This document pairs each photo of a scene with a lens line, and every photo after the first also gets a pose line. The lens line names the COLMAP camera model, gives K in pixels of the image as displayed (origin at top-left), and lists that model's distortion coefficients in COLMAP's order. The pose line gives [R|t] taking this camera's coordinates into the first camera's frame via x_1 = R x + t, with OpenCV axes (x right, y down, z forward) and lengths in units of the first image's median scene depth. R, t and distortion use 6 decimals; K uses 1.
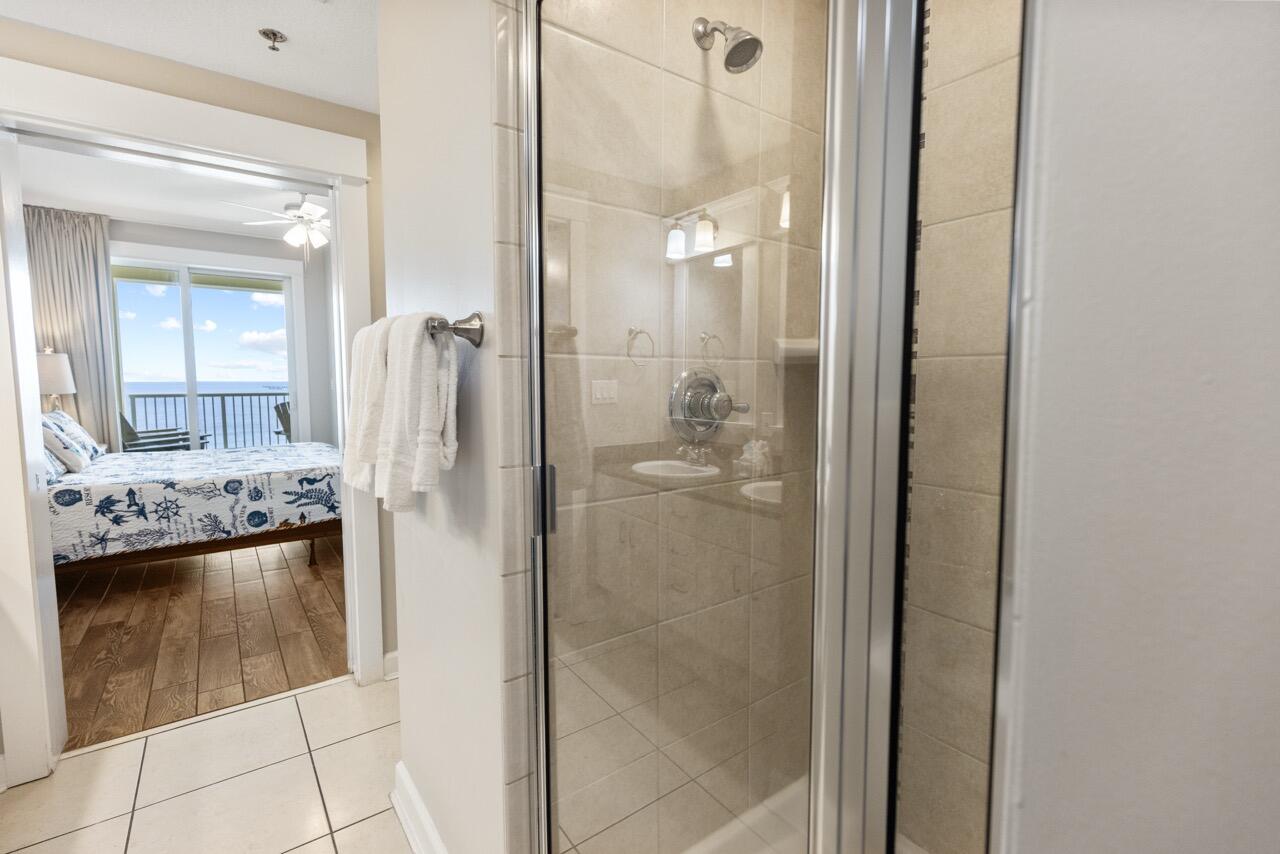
lens RADIAL K [[597.7, 0, 668.1], [0, 597.7, 418.8], [0, 0, 1]] dist [0.001518, 0.001064]
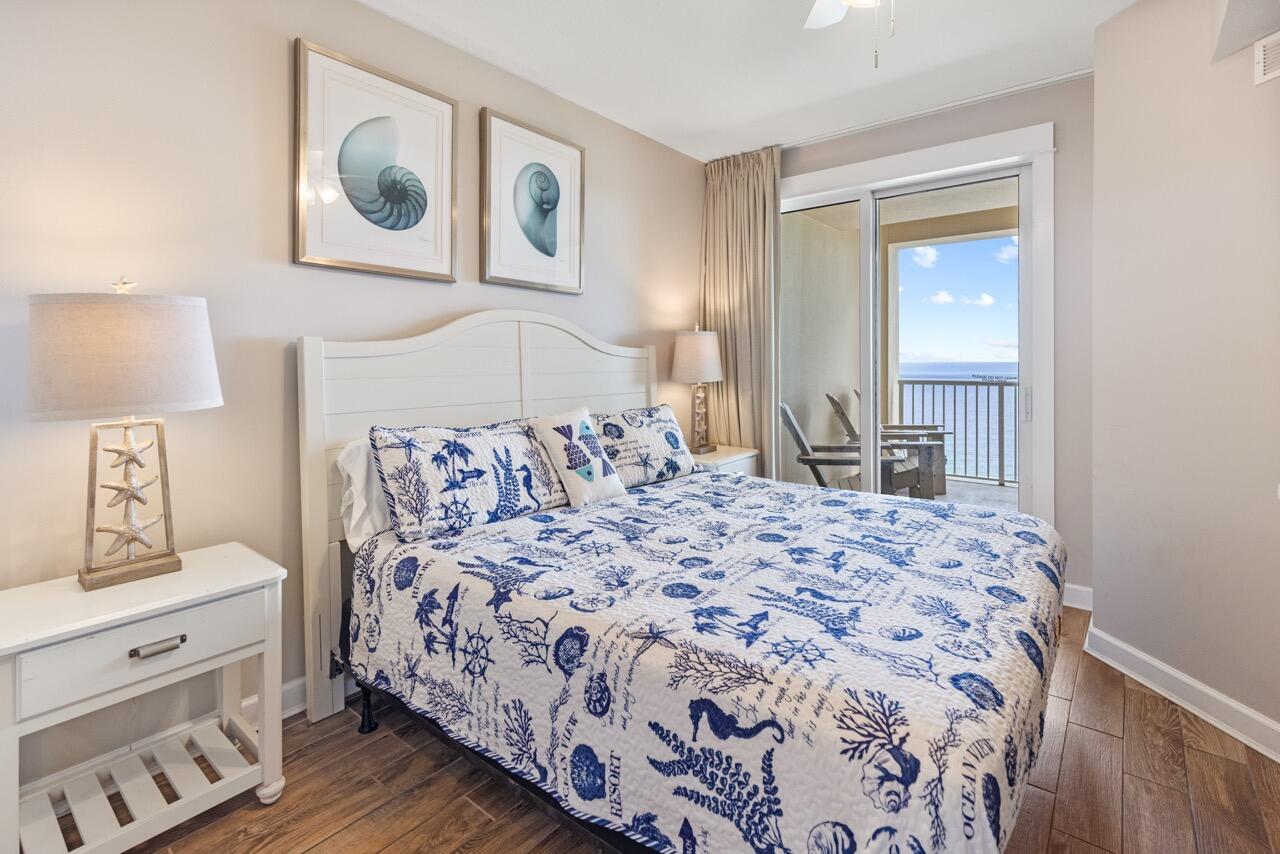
lens RADIAL K [[597.7, 0, 637.1], [0, 597.7, 366.0], [0, 0, 1]] dist [0.001518, 0.001064]
pose [[0.229033, 0.005884, -0.973401, -0.367048], [-0.060230, 0.998151, -0.008138, -0.069591], [0.971554, 0.060492, 0.228964, 0.992412]]
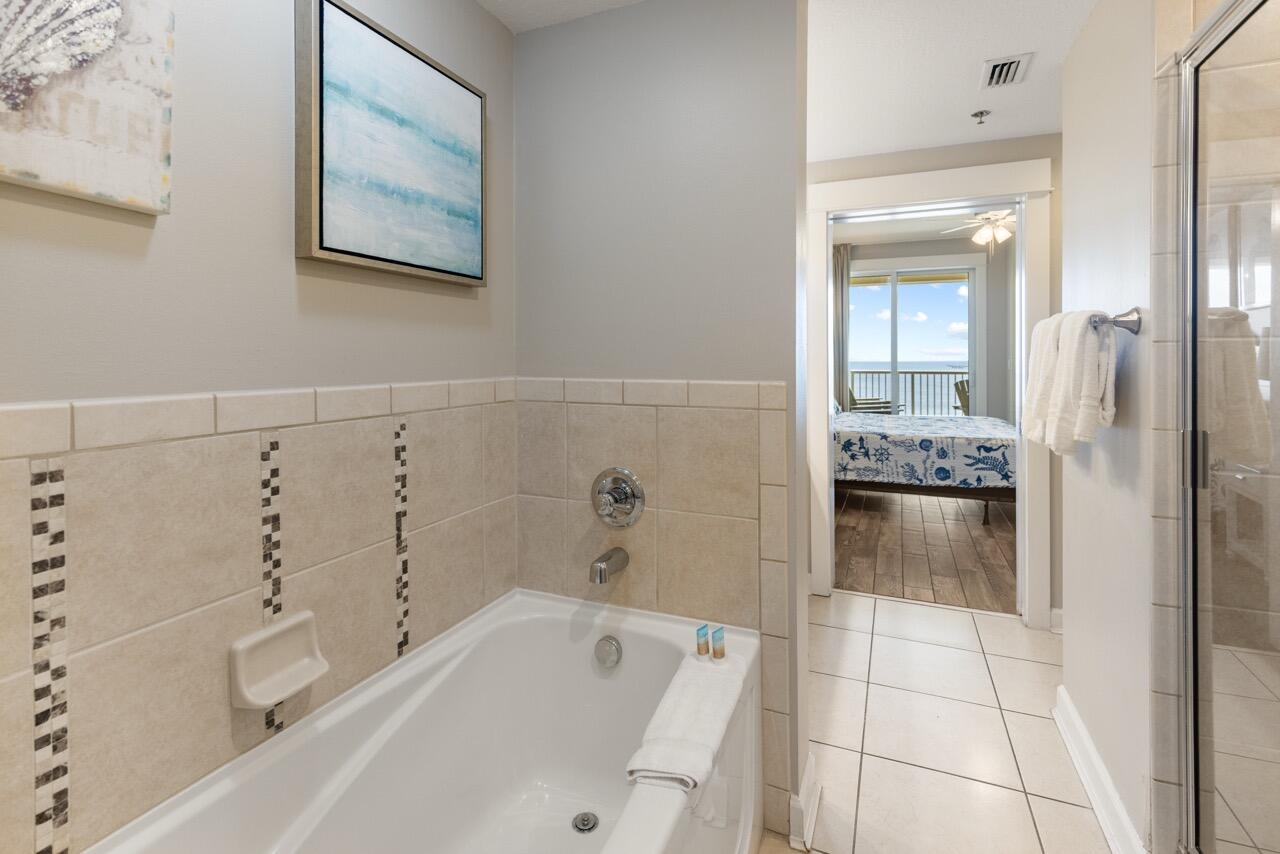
lens RADIAL K [[597.7, 0, 638.9], [0, 597.7, 358.0], [0, 0, 1]] dist [0.001518, 0.001064]
pose [[0.486451, 0.000935, -0.873707, 0.078889], [-0.060630, 0.997625, -0.032690, 0.010205], [0.871602, 0.068875, 0.485352, -0.152108]]
